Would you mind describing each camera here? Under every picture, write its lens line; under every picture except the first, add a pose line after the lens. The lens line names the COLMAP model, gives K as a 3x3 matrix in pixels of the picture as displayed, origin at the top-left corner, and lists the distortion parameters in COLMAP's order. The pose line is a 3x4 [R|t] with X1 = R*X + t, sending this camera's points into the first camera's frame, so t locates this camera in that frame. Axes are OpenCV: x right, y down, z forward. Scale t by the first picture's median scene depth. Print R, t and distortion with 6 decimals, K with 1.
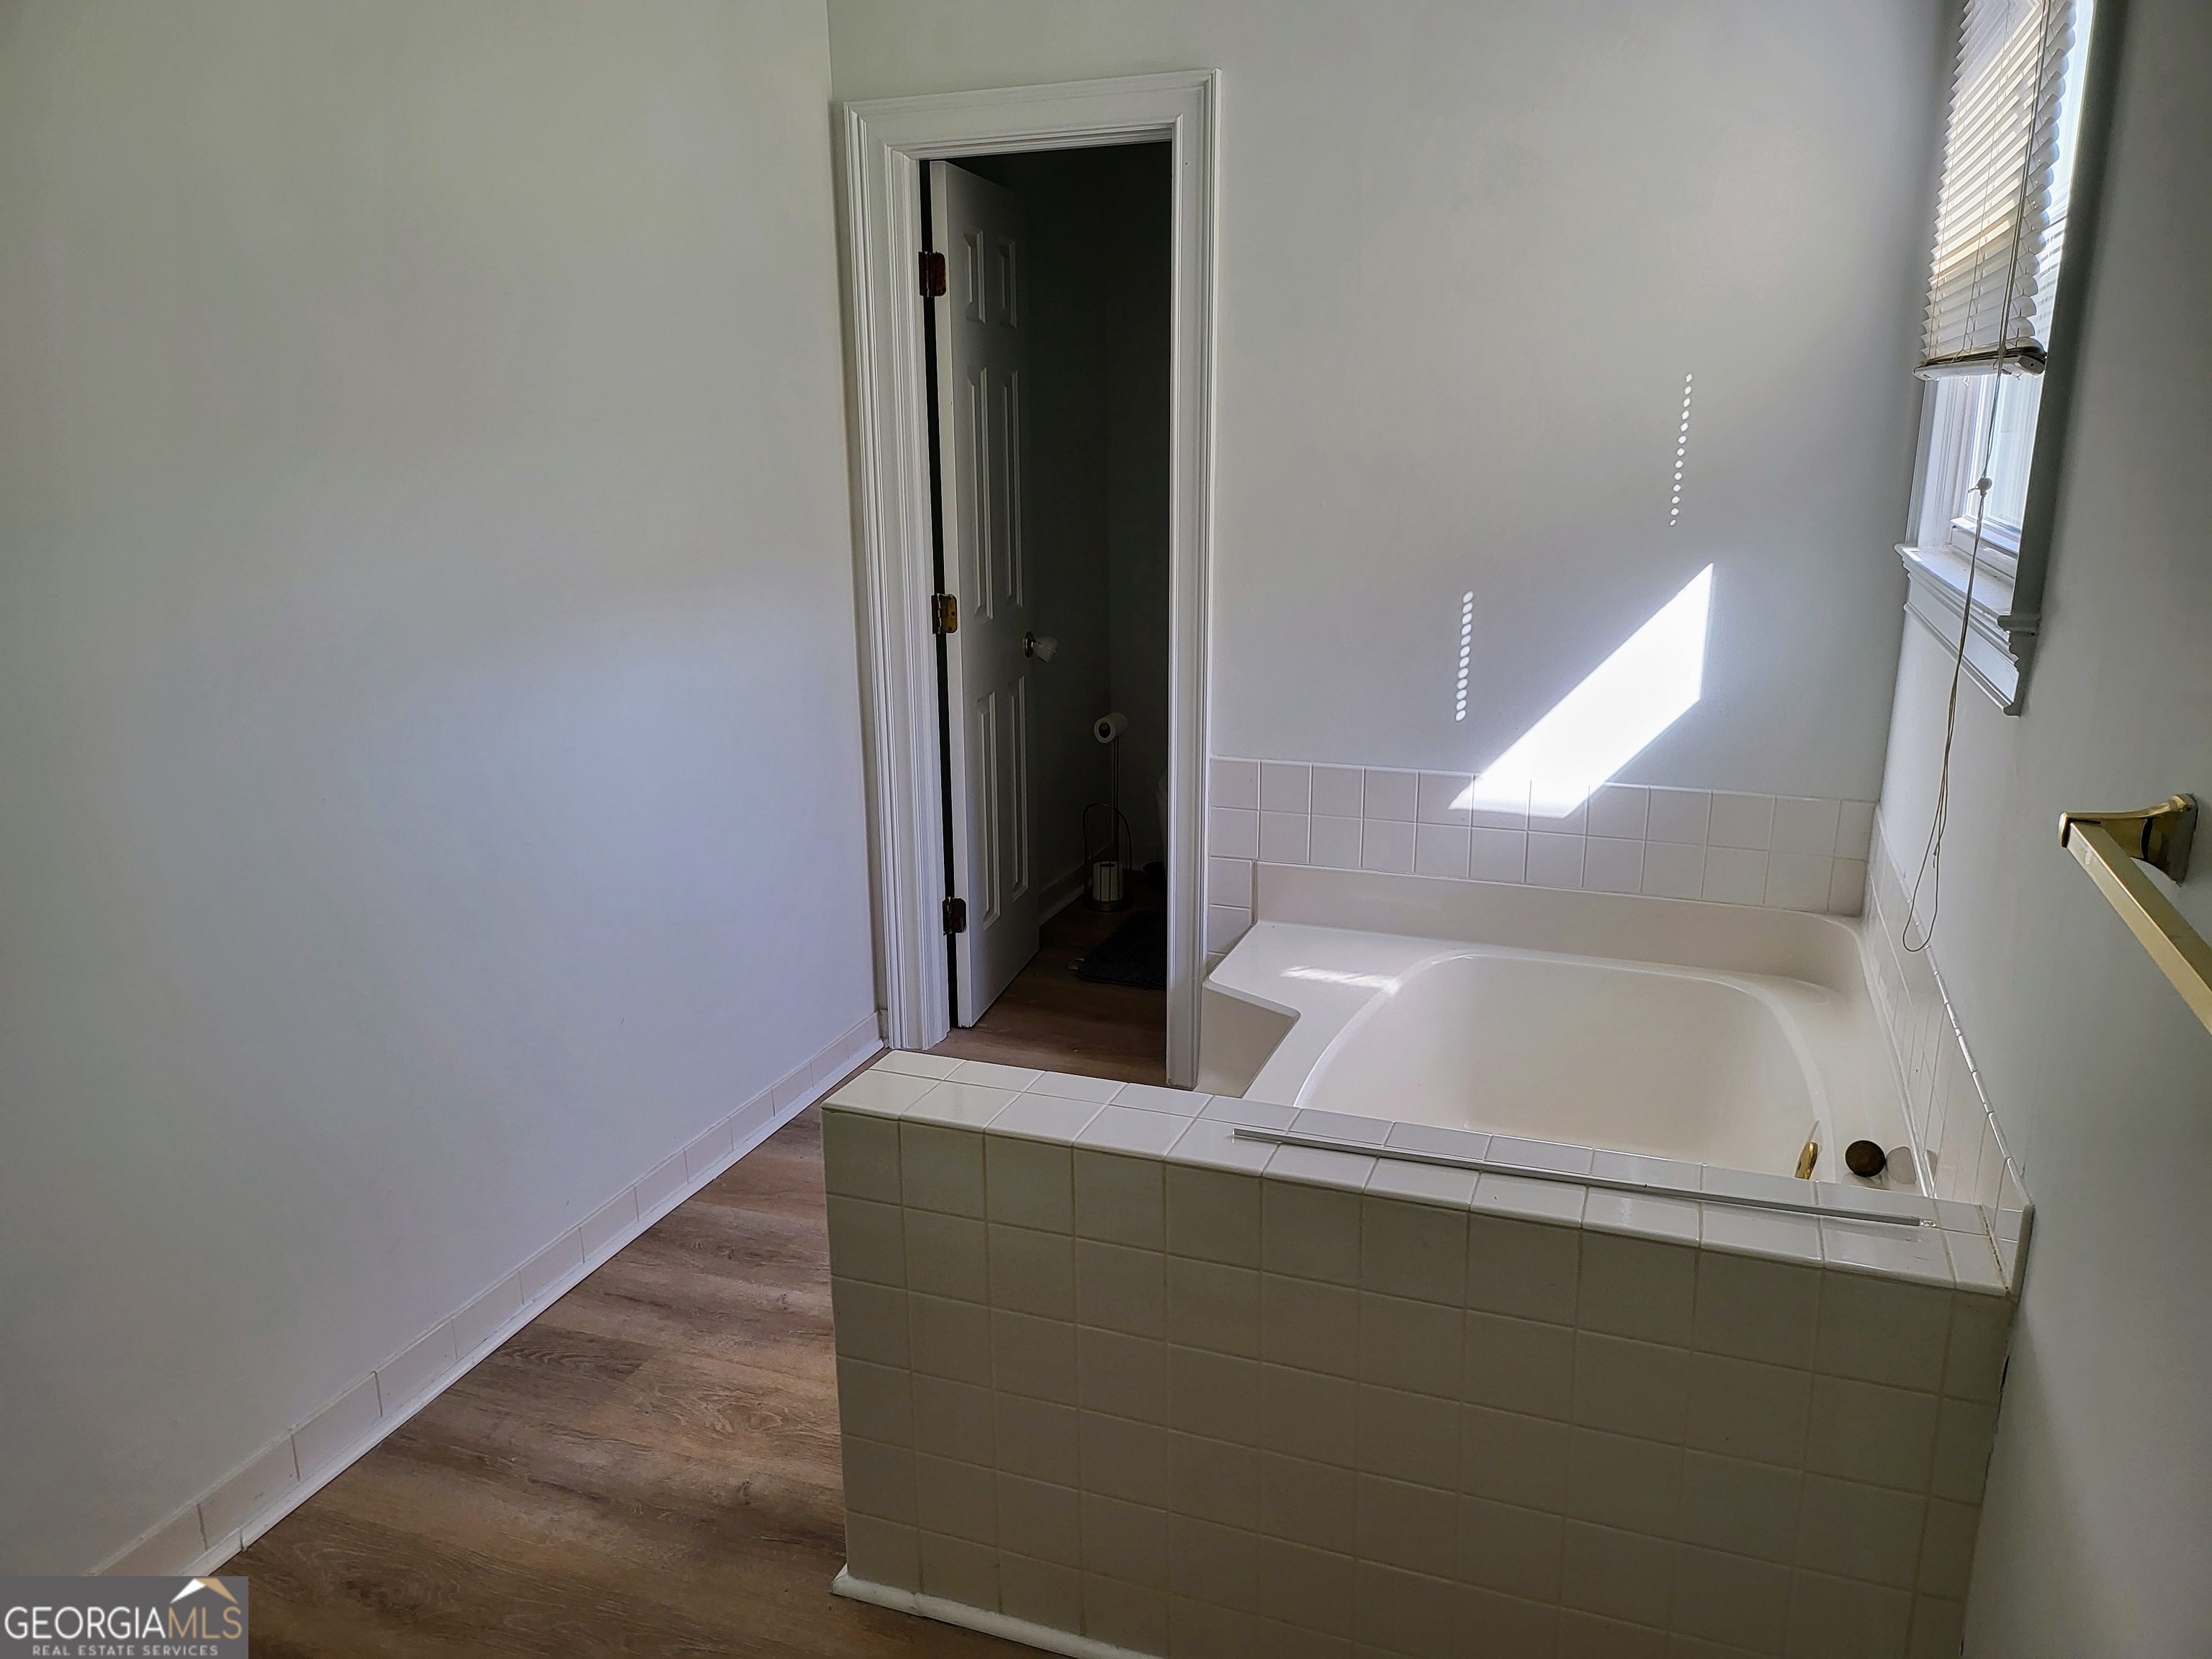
lens RADIAL K [[1562.5, 0, 1107.2], [0, 1562.5, 824.1], [0, 0, 1]] dist [0.052088, -0.055579]
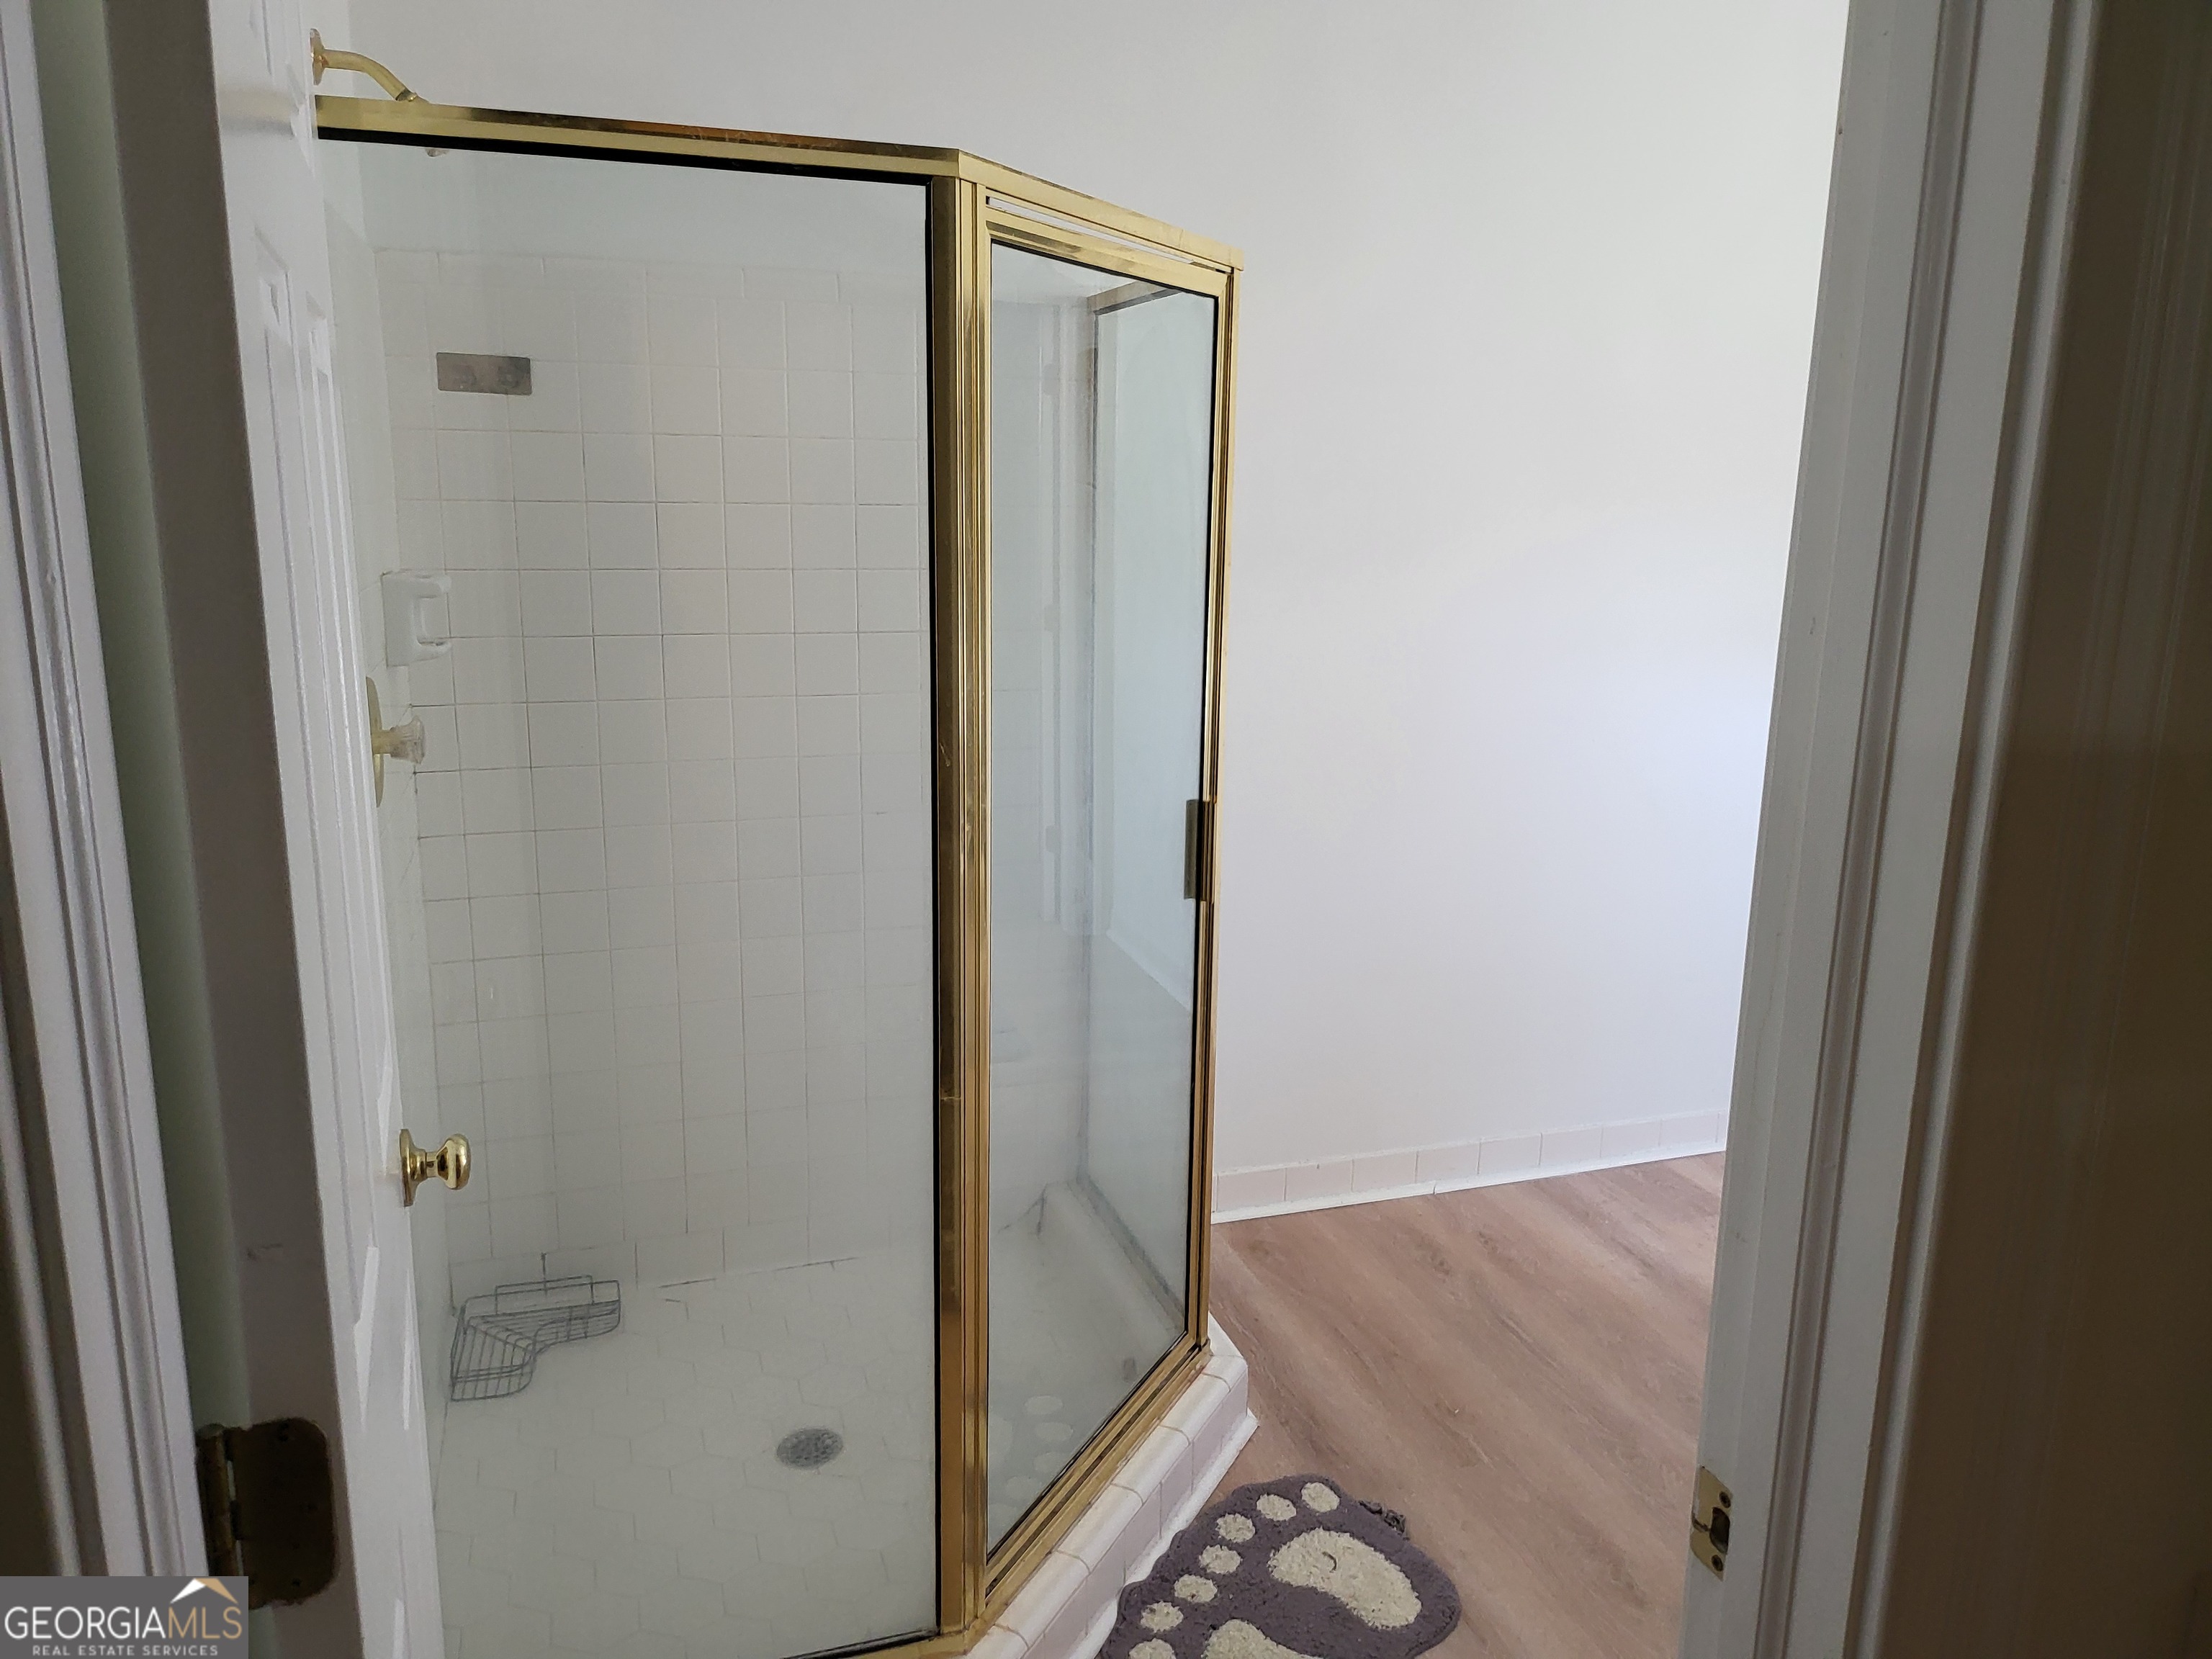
lens RADIAL K [[1562.5, 0, 1106.1], [0, 1562.5, 827.0], [0, 0, 1]] dist [0.052088, -0.055579]
pose [[0.614577, 0.176342, -0.768895, 0.365616], [-0.204935, 0.976920, 0.060247, 0.060113], [0.761772, 0.120547, 0.636531, -0.282221]]
